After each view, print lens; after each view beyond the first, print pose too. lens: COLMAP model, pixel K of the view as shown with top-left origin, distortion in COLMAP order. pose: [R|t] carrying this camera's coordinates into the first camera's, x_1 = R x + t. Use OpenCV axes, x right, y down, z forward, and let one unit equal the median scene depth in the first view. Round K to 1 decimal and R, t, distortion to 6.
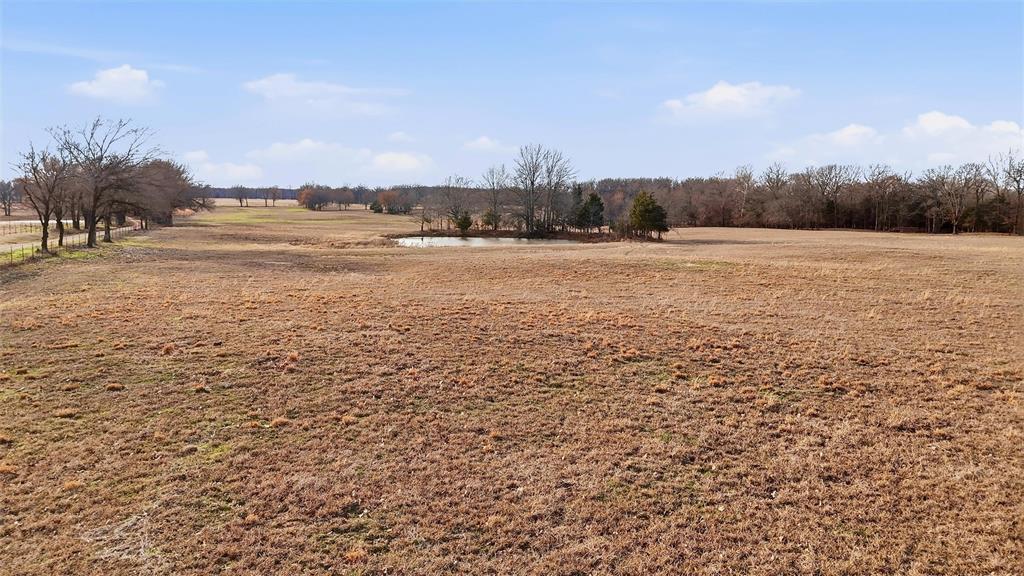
lens RADIAL K [[749.0, 0, 512.0], [0, 749.0, 288.0], [0, 0, 1]] dist [0.082051, -0.086543]
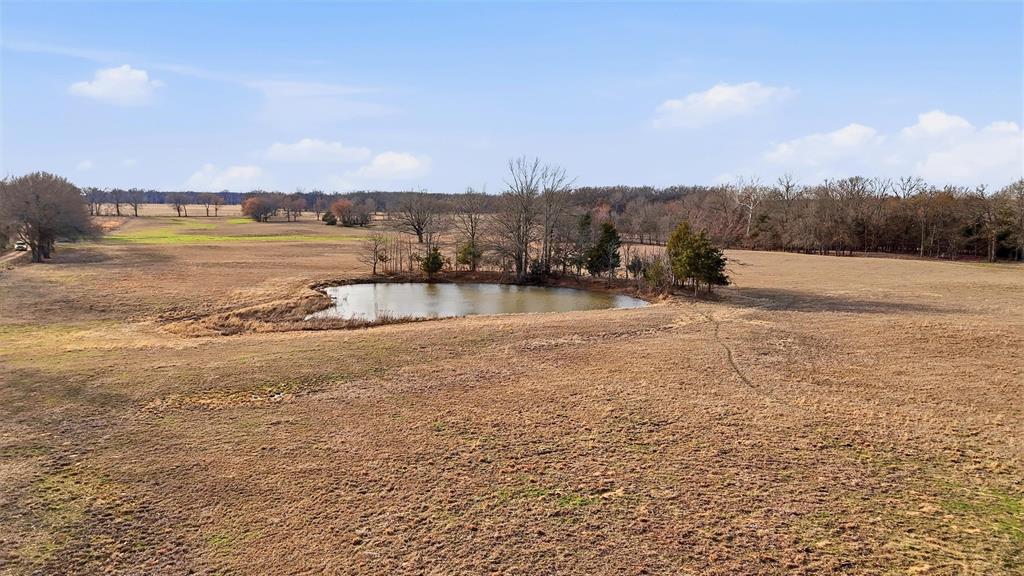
lens RADIAL K [[749.0, 0, 512.0], [0, 749.0, 288.0], [0, 0, 1]] dist [0.082051, -0.086543]
pose [[0.998801, -0.004448, 0.048744, -0.013636], [0.004537, 0.999988, -0.001722, -0.038378], [-0.048736, 0.001941, 0.998810, 0.165824]]
